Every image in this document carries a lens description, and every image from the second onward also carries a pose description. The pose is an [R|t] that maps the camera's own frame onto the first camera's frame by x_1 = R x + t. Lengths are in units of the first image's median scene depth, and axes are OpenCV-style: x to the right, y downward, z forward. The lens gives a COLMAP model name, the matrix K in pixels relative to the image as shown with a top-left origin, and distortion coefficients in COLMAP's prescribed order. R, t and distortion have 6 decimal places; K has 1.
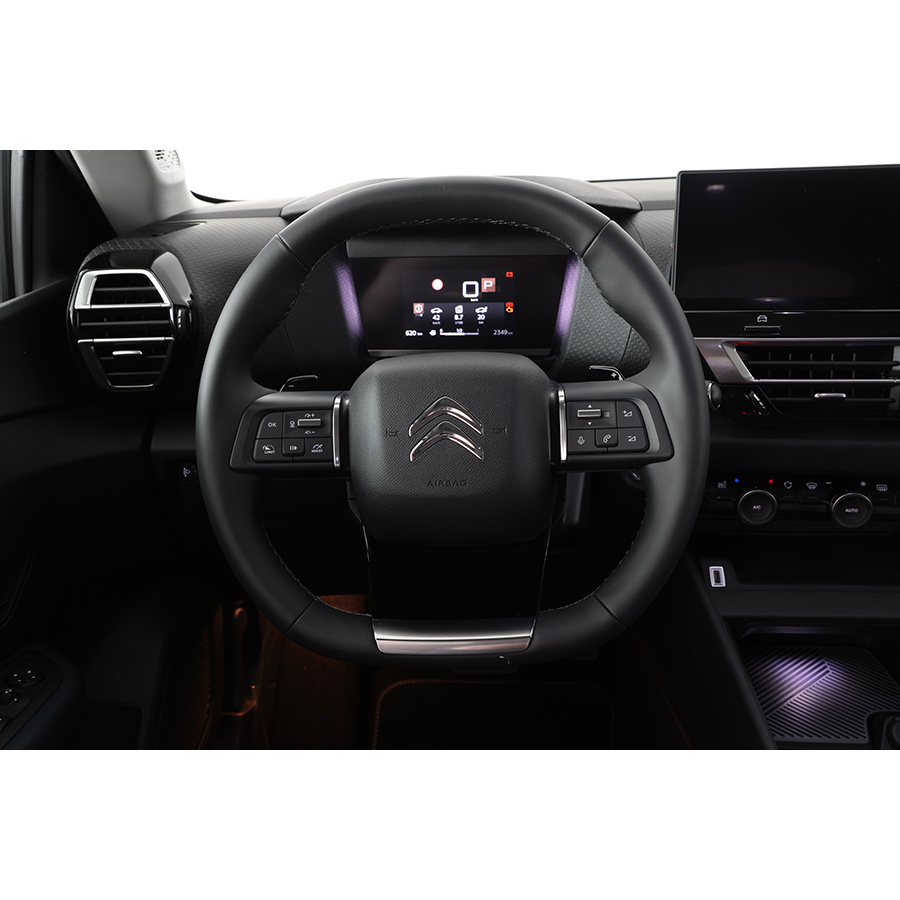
lens RADIAL K [[938.0, 0, 450.0], [0, 938.0, 450.0], [0, 0, 1]] dist [0.040858, 0.011747]
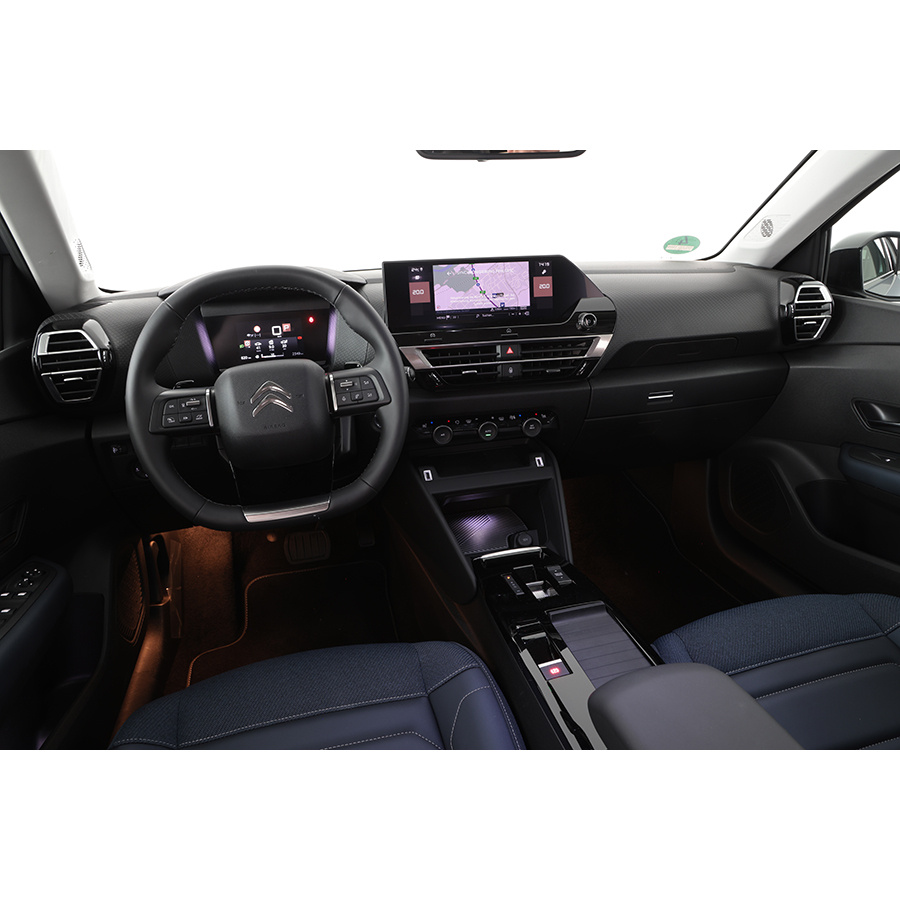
lens RADIAL K [[614.0, 0, 450.0], [0, 614.0, 450.0], [0, 0, 1]] dist [-0.078787, 0.037637]
pose [[0.954628, -0.107218, 0.277832, -0.009802], [0.108696, 0.994023, 0.010123, 0.084825], [-0.277257, 0.020535, 0.960576, -0.209993]]
